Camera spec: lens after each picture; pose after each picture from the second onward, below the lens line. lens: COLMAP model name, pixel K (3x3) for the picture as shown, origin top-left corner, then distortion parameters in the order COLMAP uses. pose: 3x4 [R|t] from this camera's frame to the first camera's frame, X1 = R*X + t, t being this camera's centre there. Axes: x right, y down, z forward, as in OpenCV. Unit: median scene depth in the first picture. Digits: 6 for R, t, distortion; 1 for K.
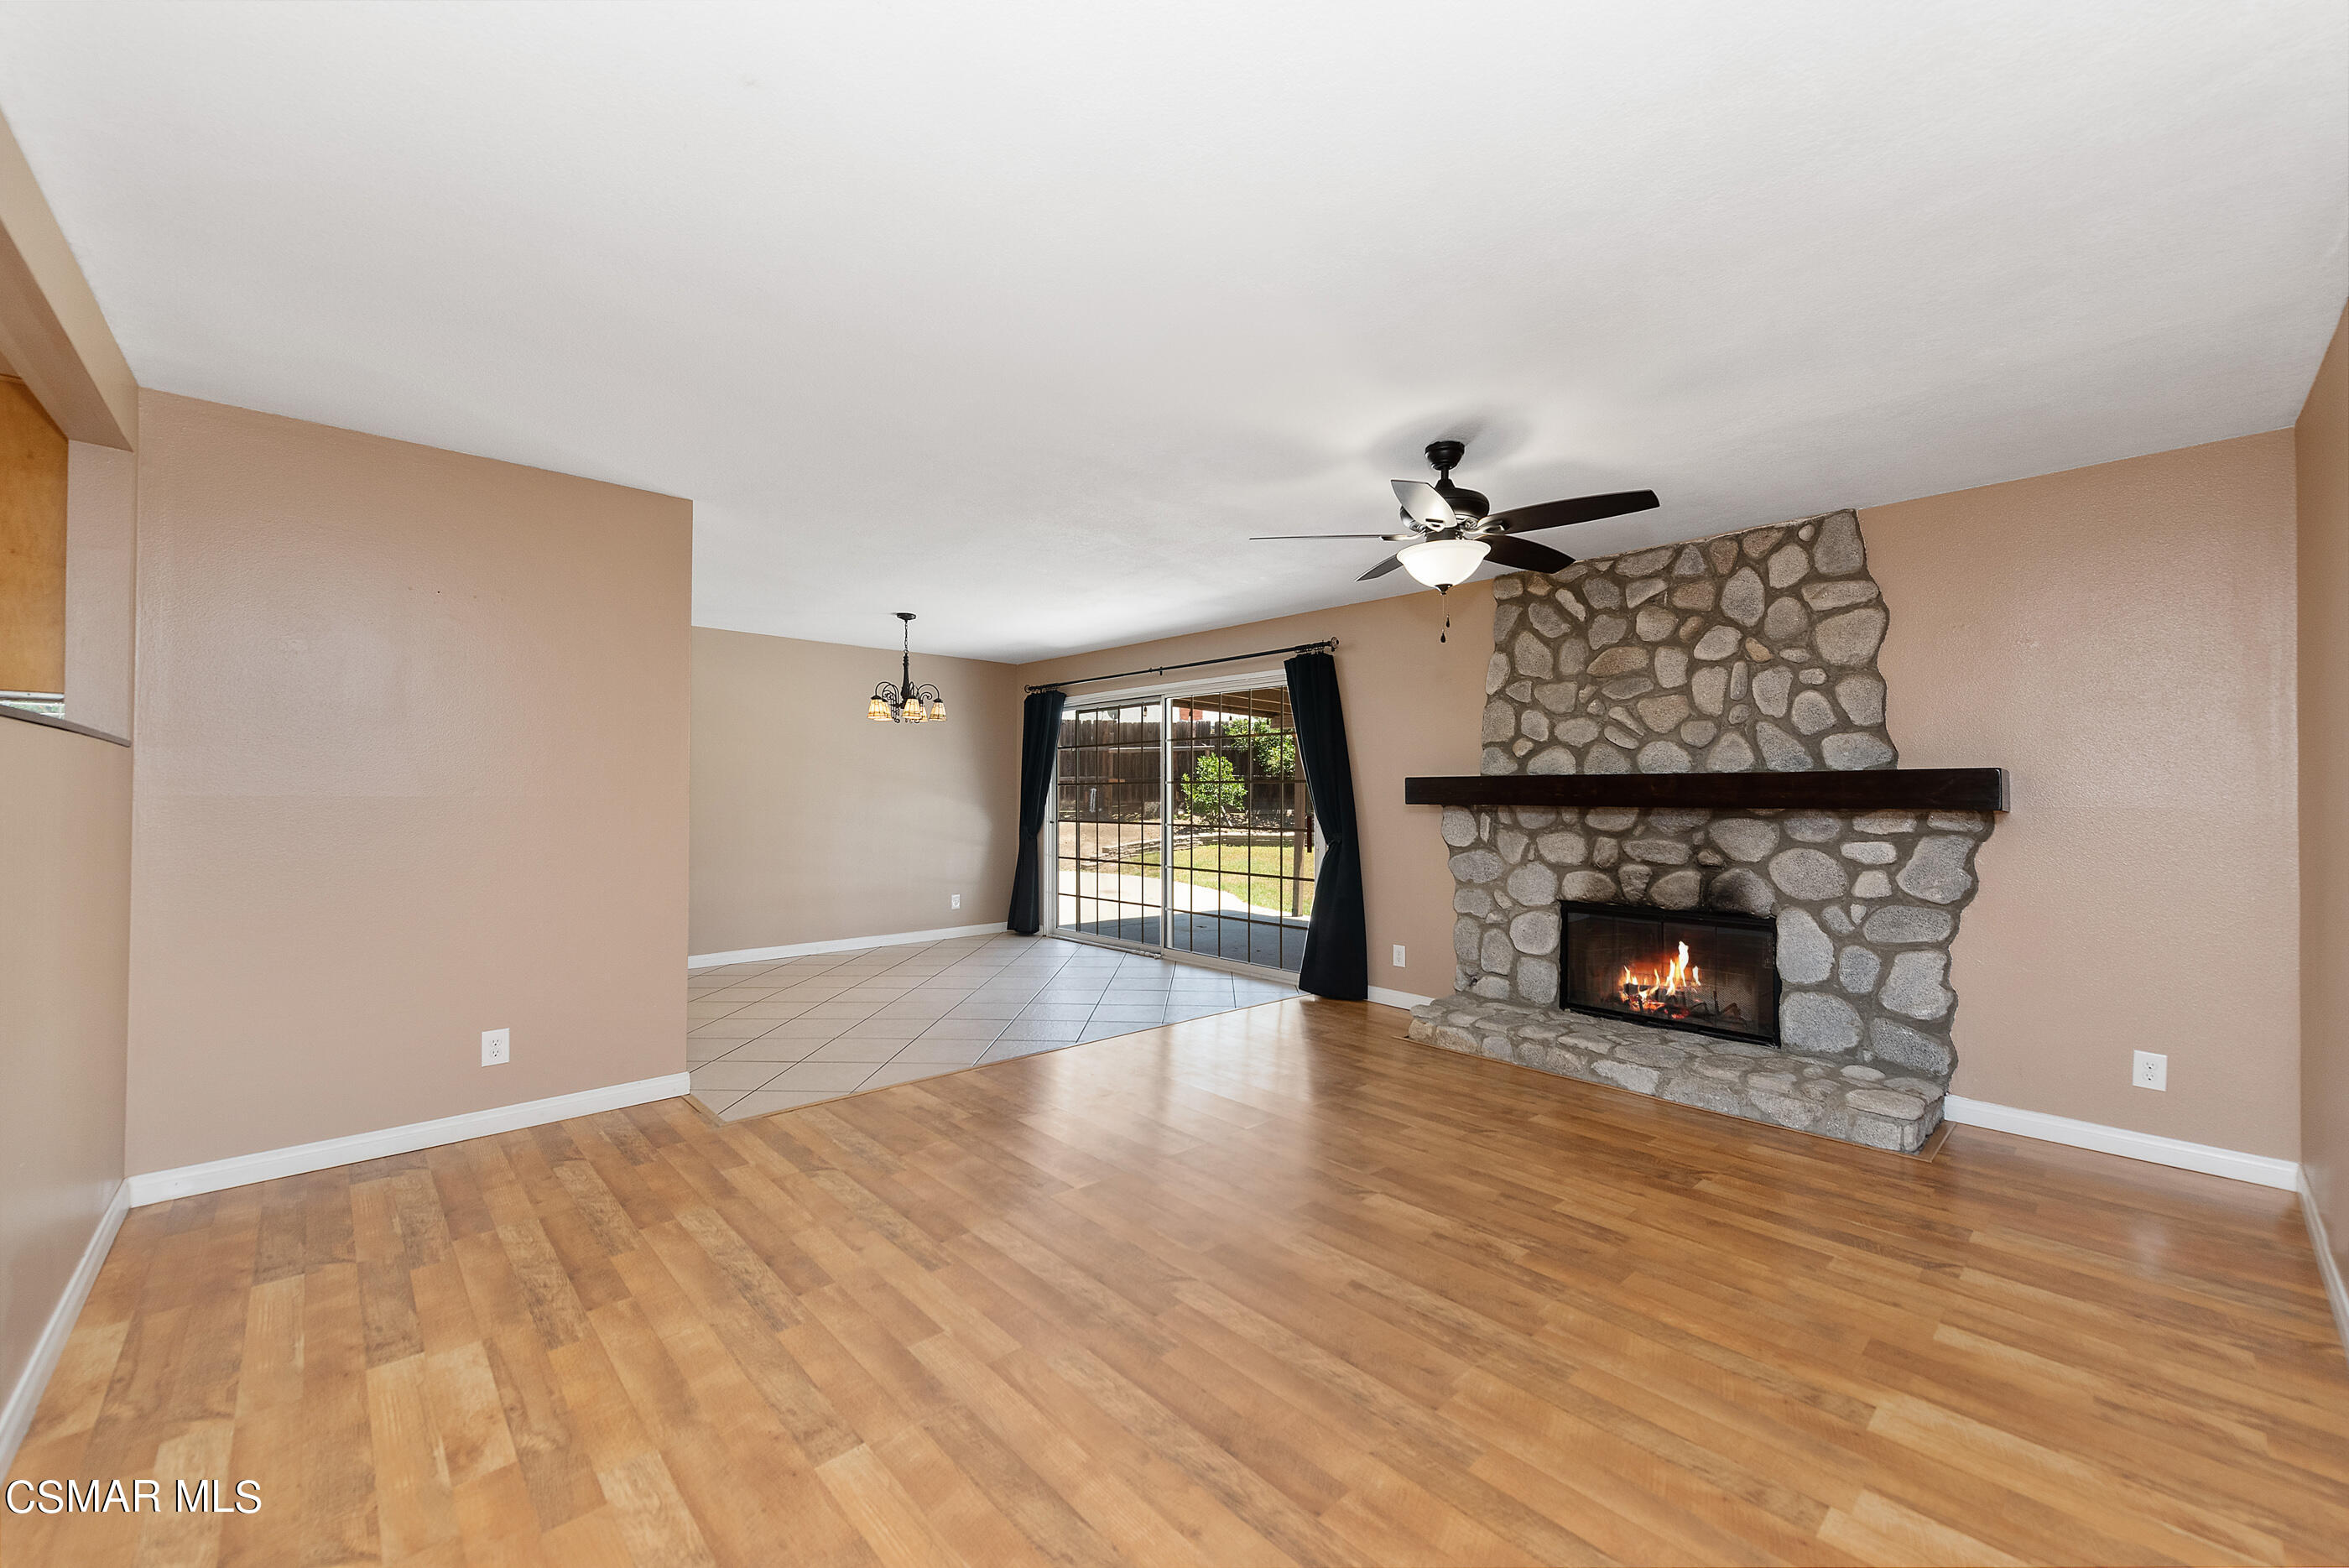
lens RADIAL K [[947.8, 0, 1201.1], [0, 947.8, 785.6], [0, 0, 1]] dist [0.021197, 0.000096]
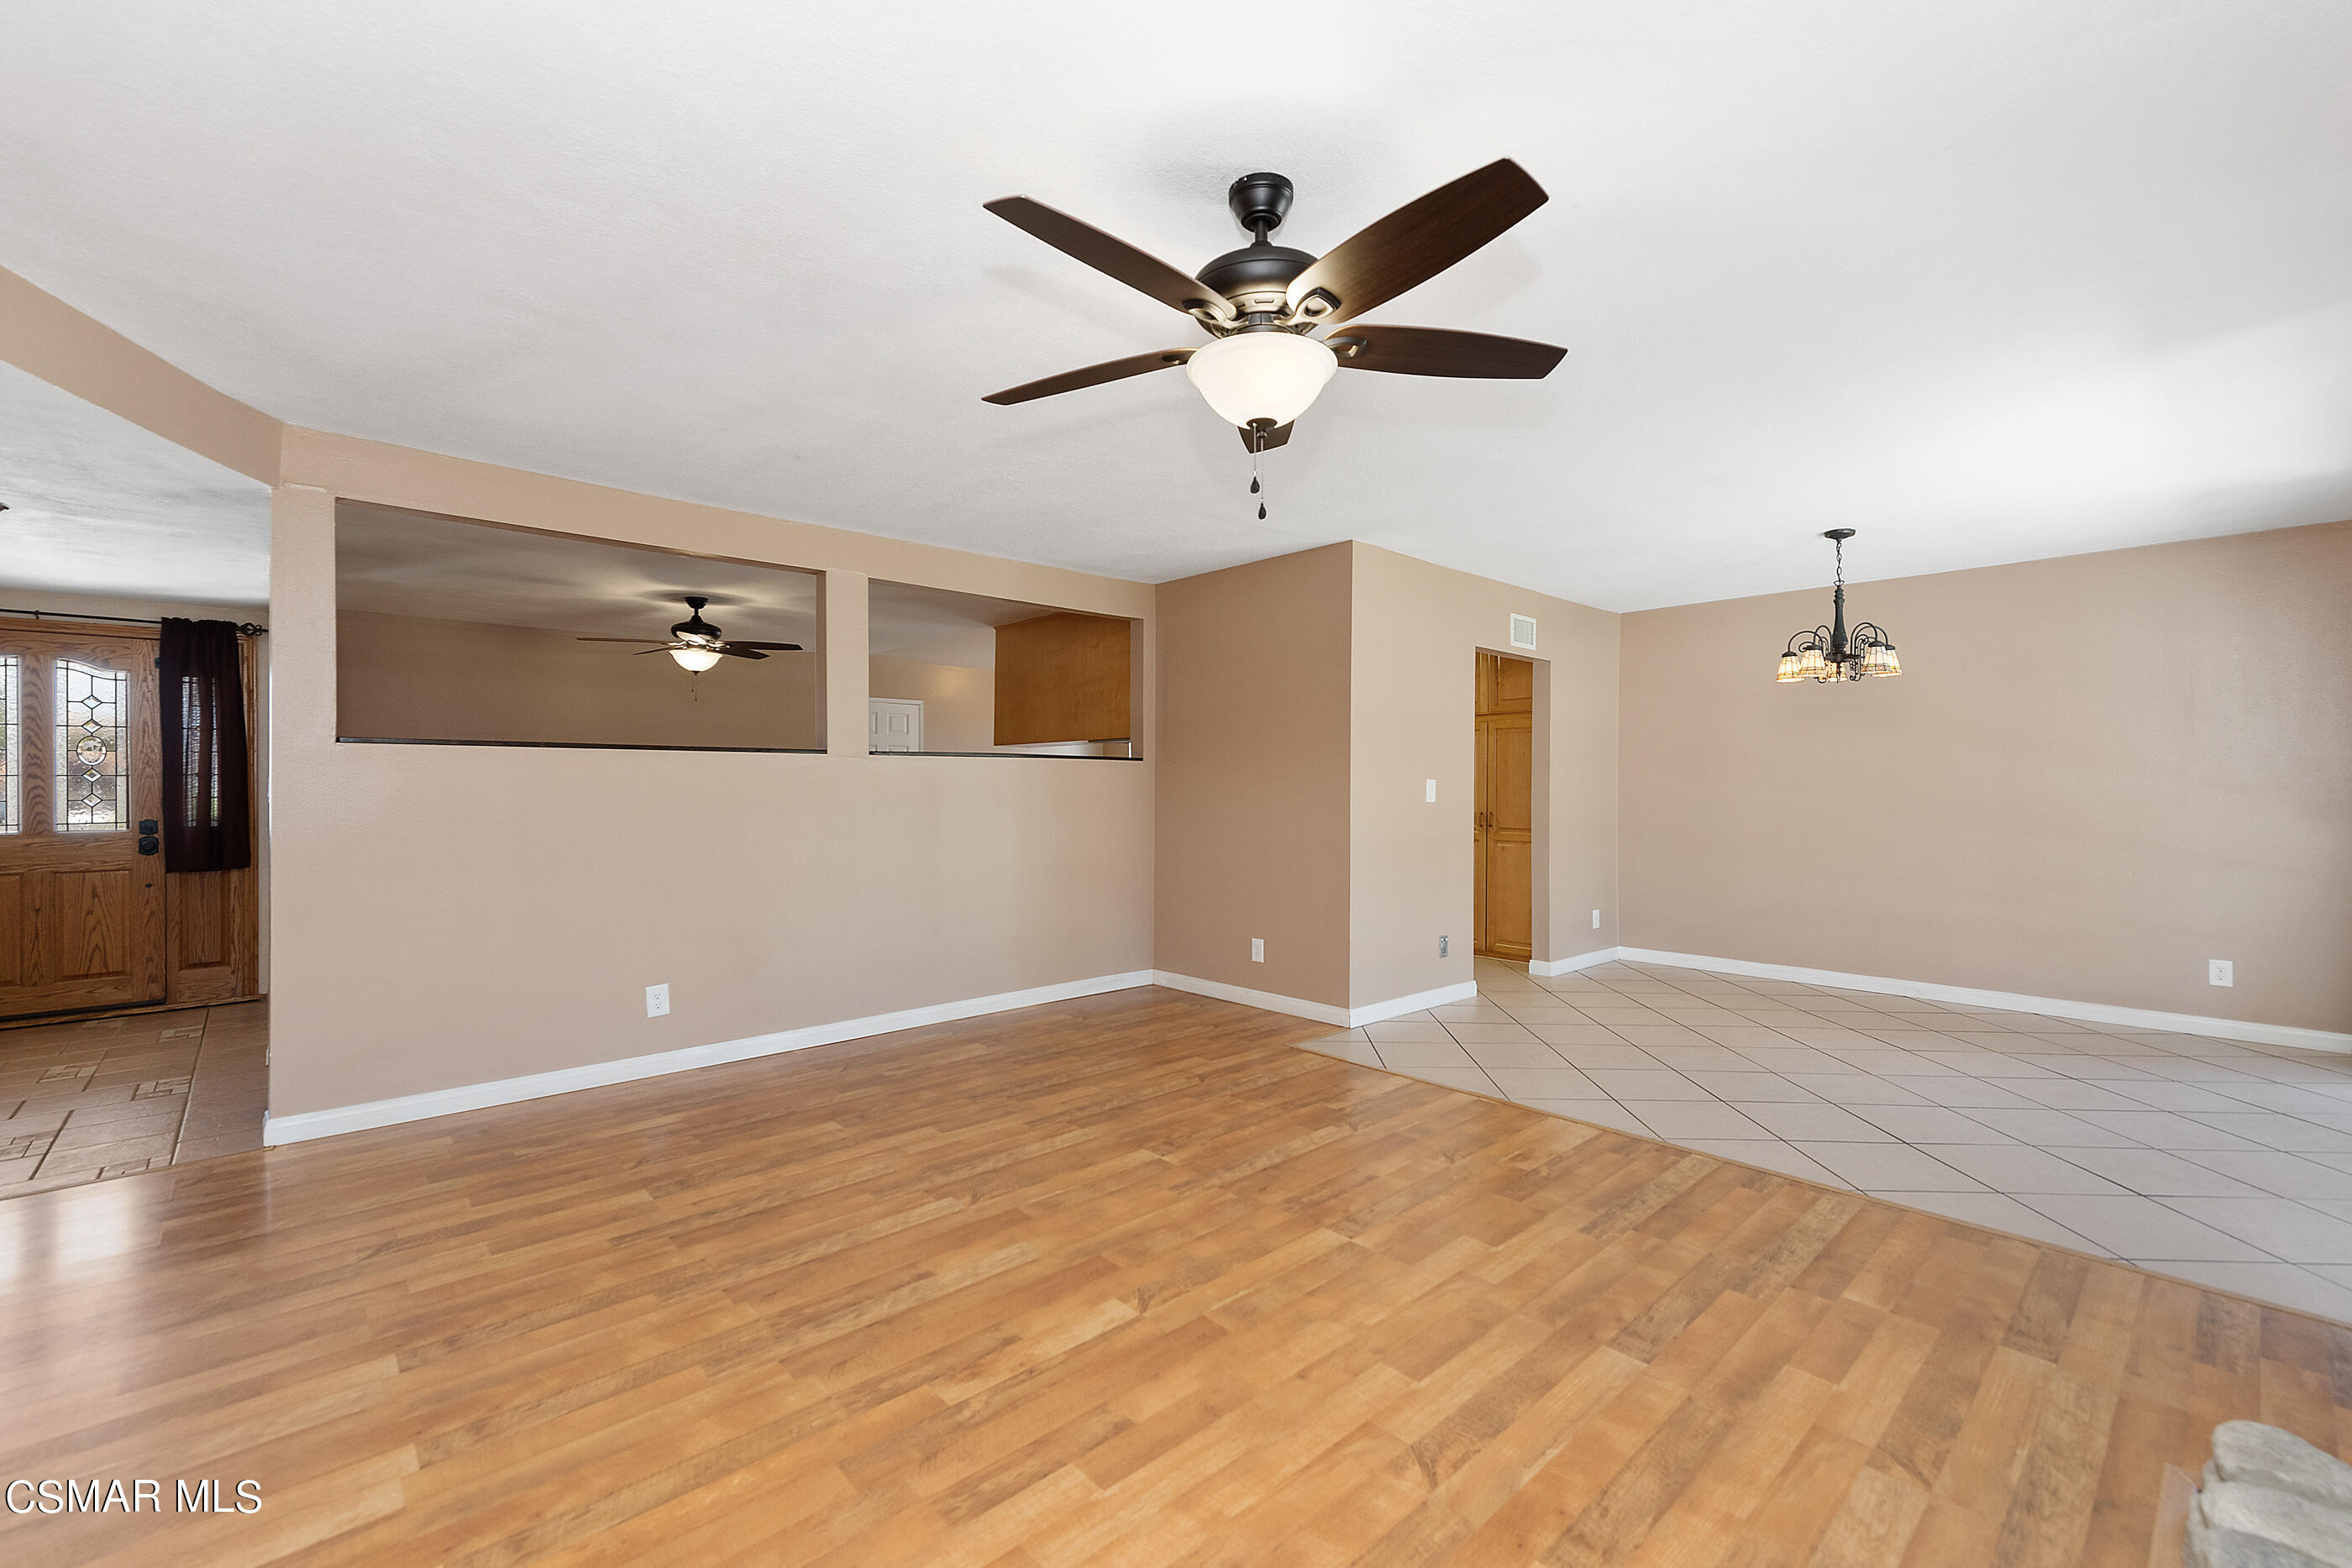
lens RADIAL K [[978.3, 0, 1139.7], [0, 978.3, 787.5], [0, 0, 1]] dist [0.017235, -0.000216]
pose [[-0.052913, -0.001914, -0.998597, 0.930417], [0.011435, 0.999931, -0.002523, 0.018734], [0.998534, -0.011552, -0.052887, 1.020504]]
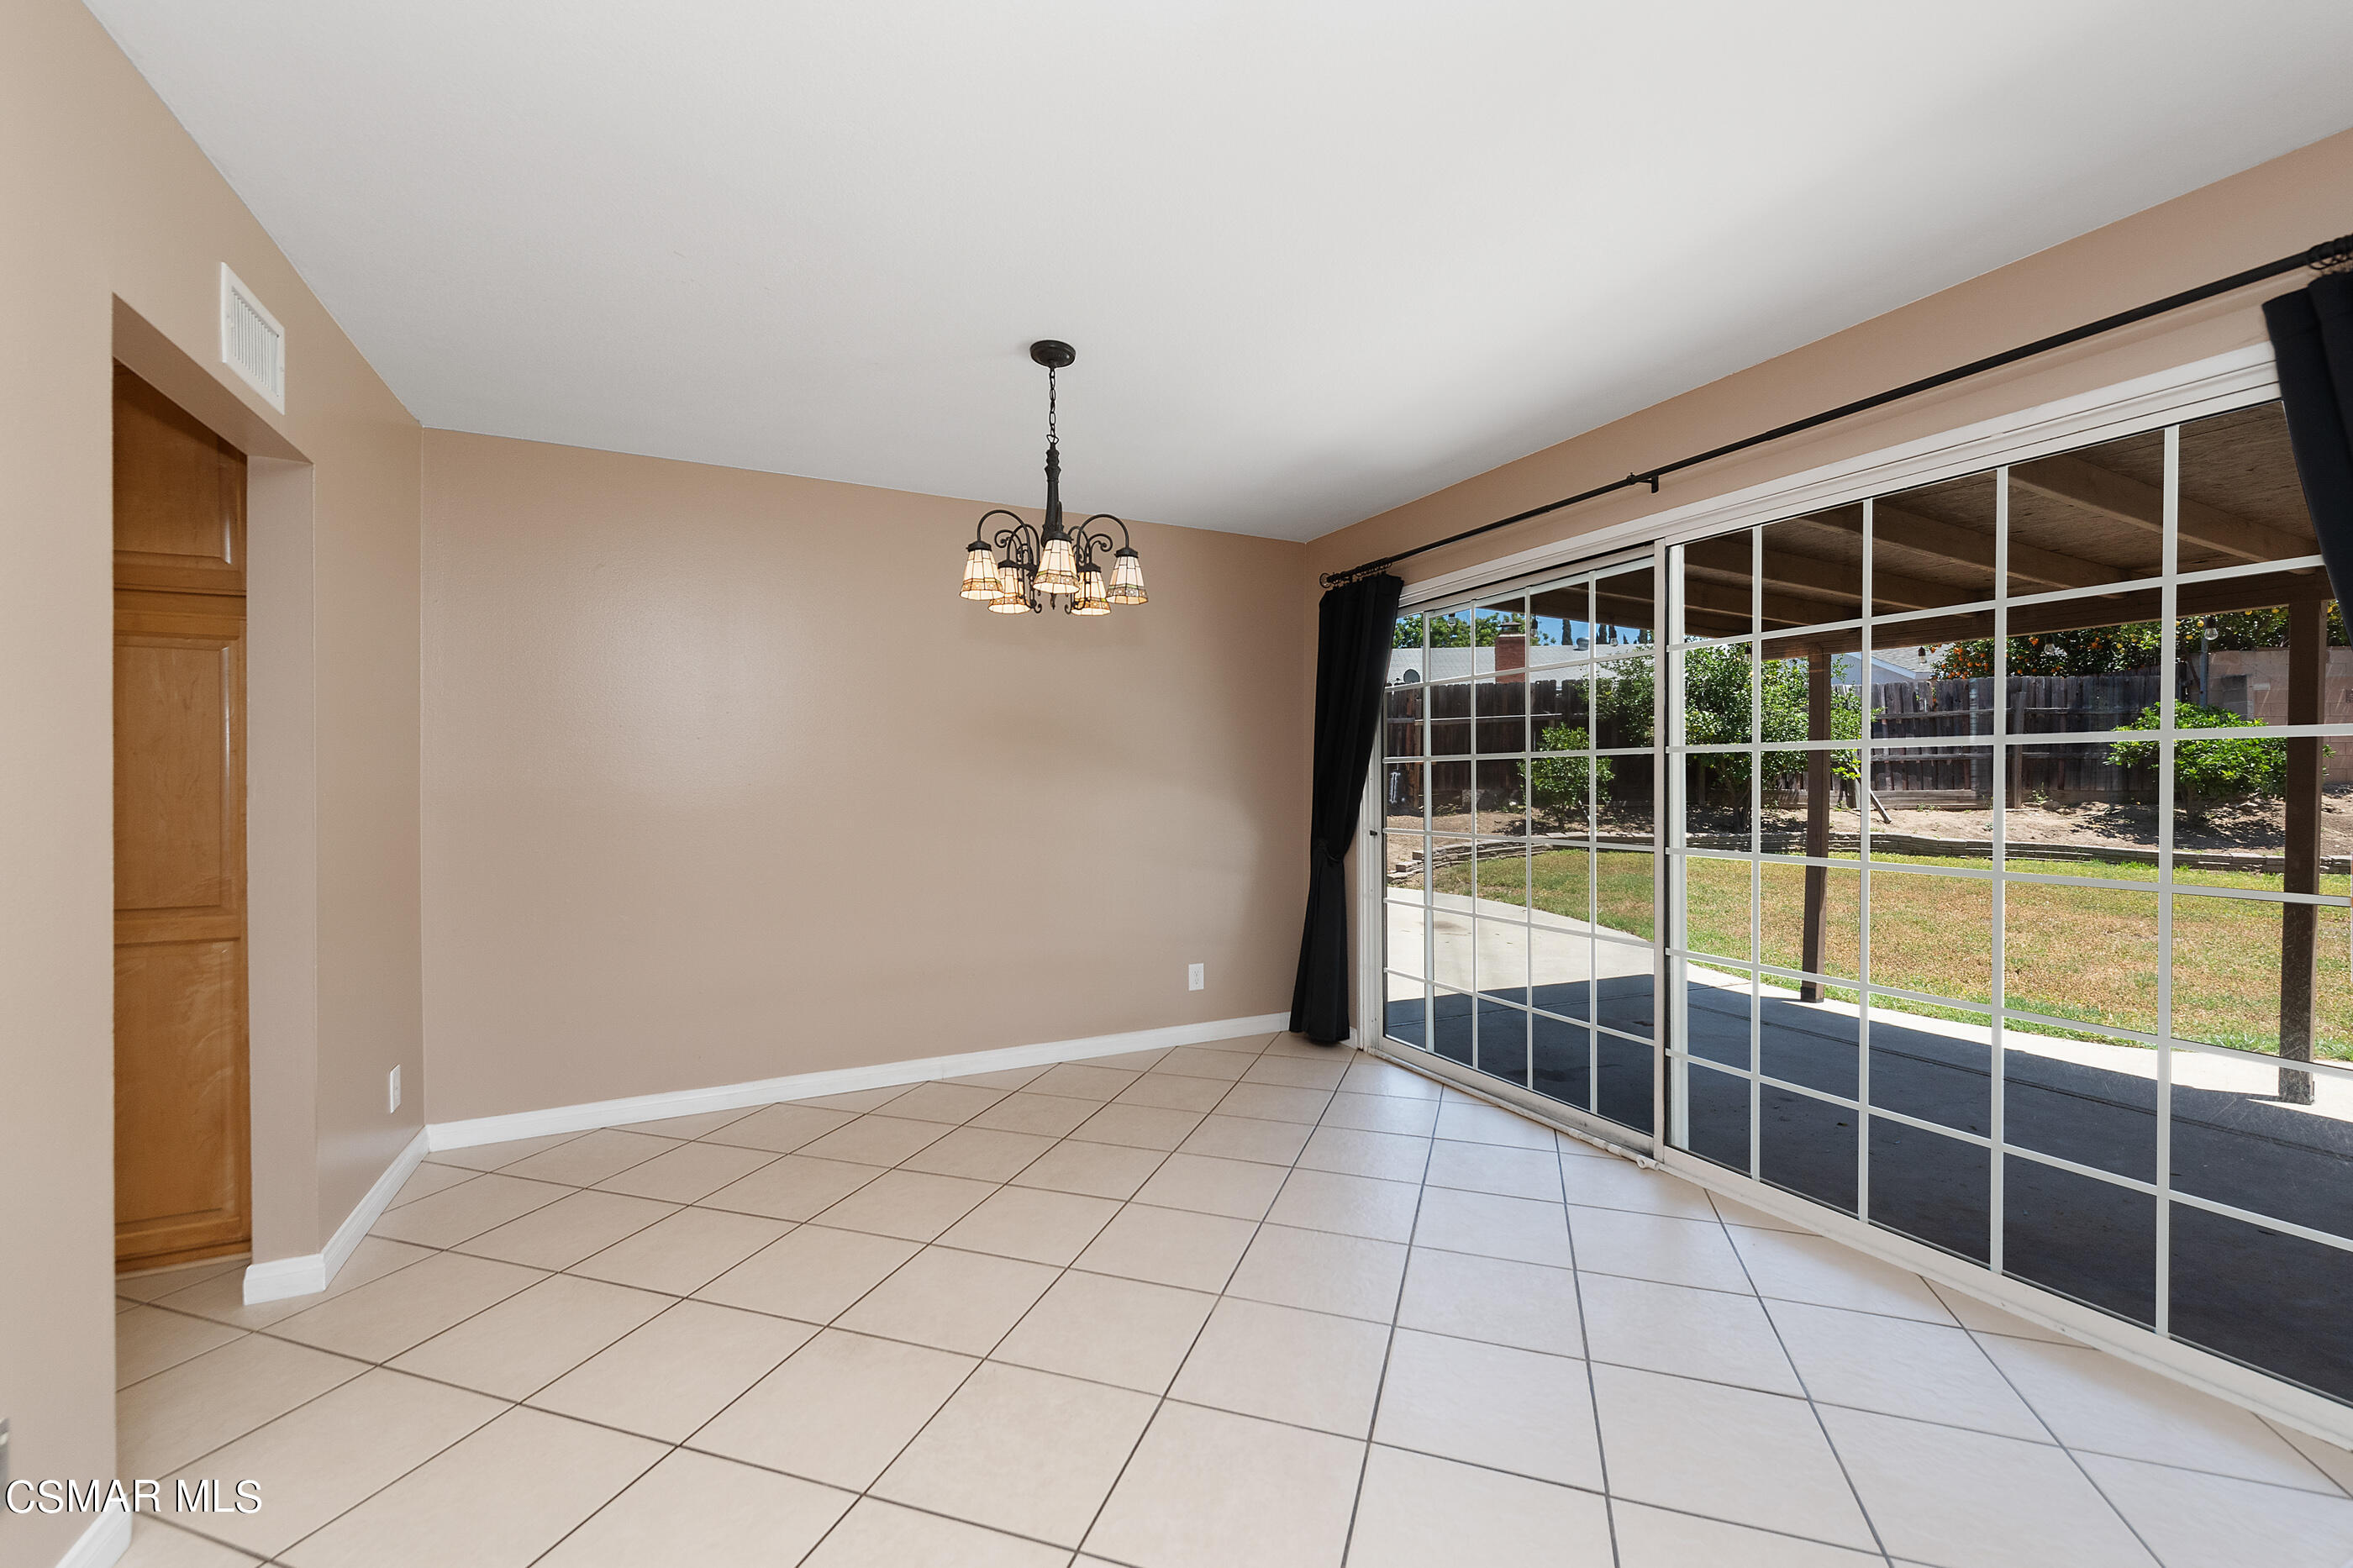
lens RADIAL K [[949.3, 0, 1203.1], [0, 949.3, 785.6], [0, 0, 1]] dist [0.021197, 0.000096]
pose [[0.959692, -0.002906, -0.281039, -0.259765], [0.007043, 0.999881, 0.013711, 0.011800], [0.280966, -0.015138, 0.959598, 1.229289]]
